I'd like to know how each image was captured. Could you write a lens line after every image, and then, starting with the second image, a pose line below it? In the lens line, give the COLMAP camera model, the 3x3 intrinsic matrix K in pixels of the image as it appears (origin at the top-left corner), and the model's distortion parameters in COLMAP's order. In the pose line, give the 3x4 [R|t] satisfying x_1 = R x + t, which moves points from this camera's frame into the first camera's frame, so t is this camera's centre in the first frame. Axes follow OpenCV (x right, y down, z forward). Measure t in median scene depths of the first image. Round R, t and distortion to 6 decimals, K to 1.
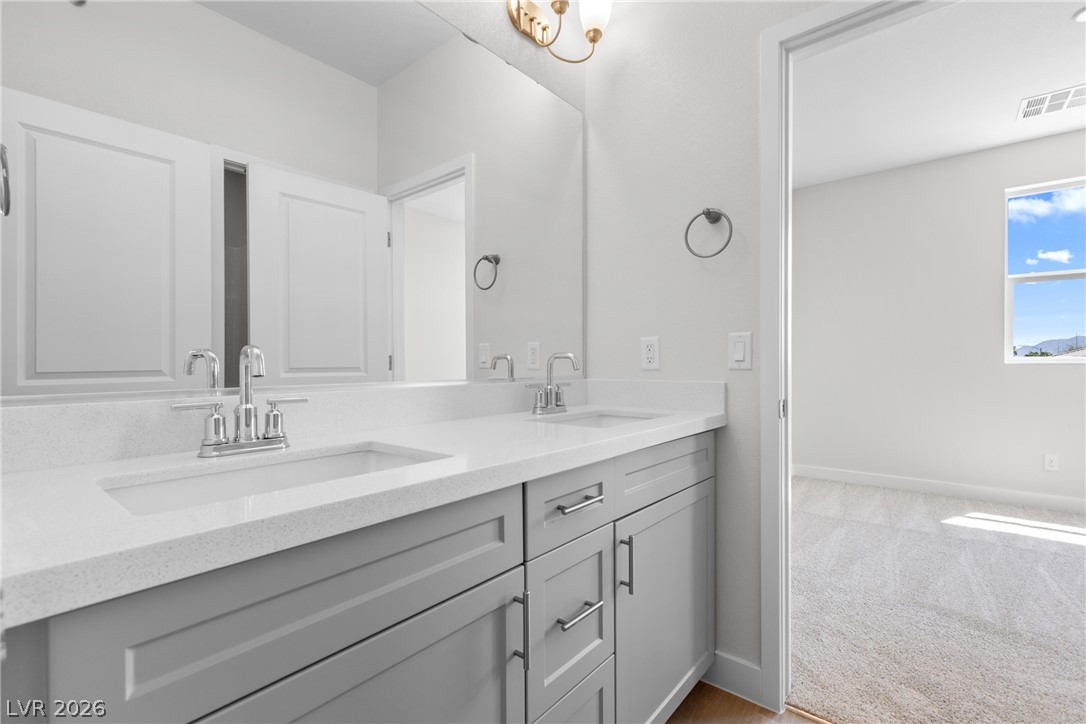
lens RADIAL K [[490.0, 0, 547.9], [0, 490.0, 361.3], [0, 0, 1]] dist [0.000071, 0.000130]
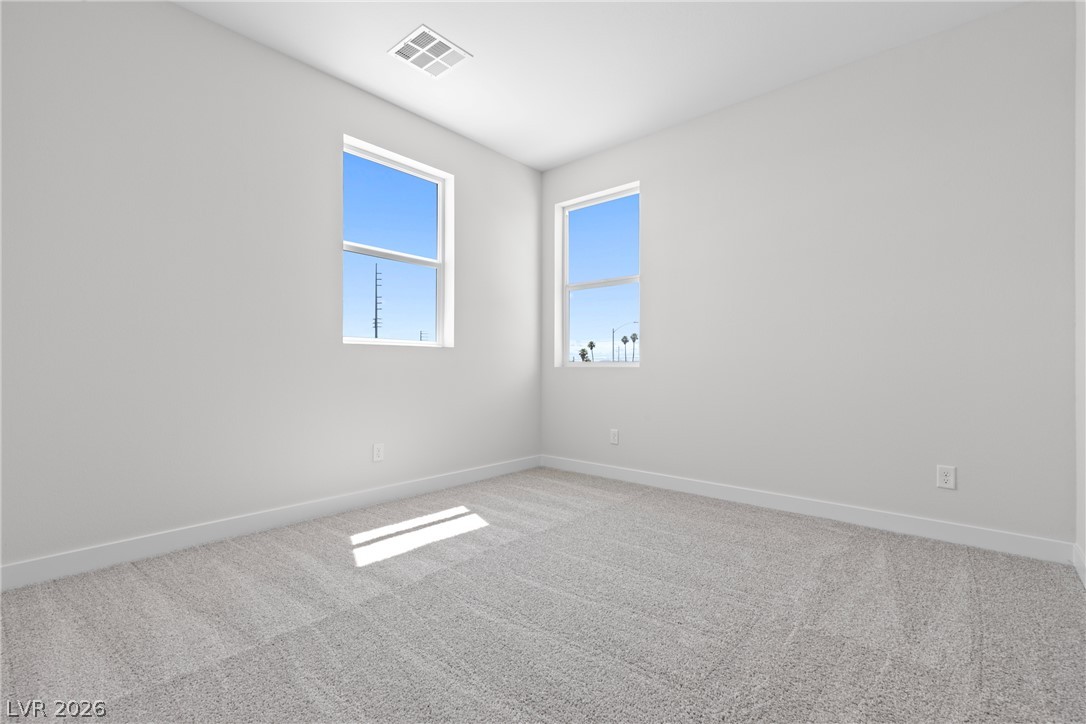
lens RADIAL K [[490.0, 0, 547.9], [0, 490.0, 361.3], [0, 0, 1]] dist [0.000071, 0.000130]
pose [[0.023021, 0.010183, 0.999683, 0.130715], [-0.008921, 0.999910, -0.009980, 0.047291], [-0.999695, -0.008688, 0.023110, 0.716189]]
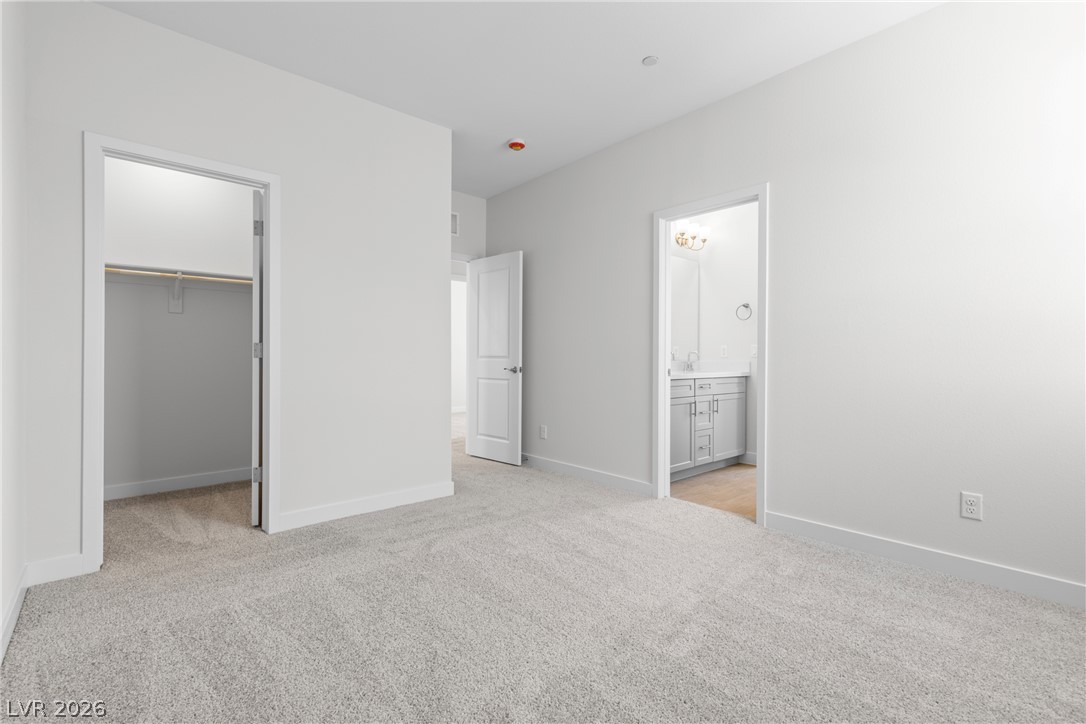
lens RADIAL K [[490.0, 0, 547.9], [0, 490.0, 361.3], [0, 0, 1]] dist [0.000071, 0.000130]
pose [[0.989032, 0.006730, -0.147548, -0.497291], [-0.006268, 0.999974, 0.003595, 0.047413], [0.147568, -0.002631, 0.989048, -2.562654]]
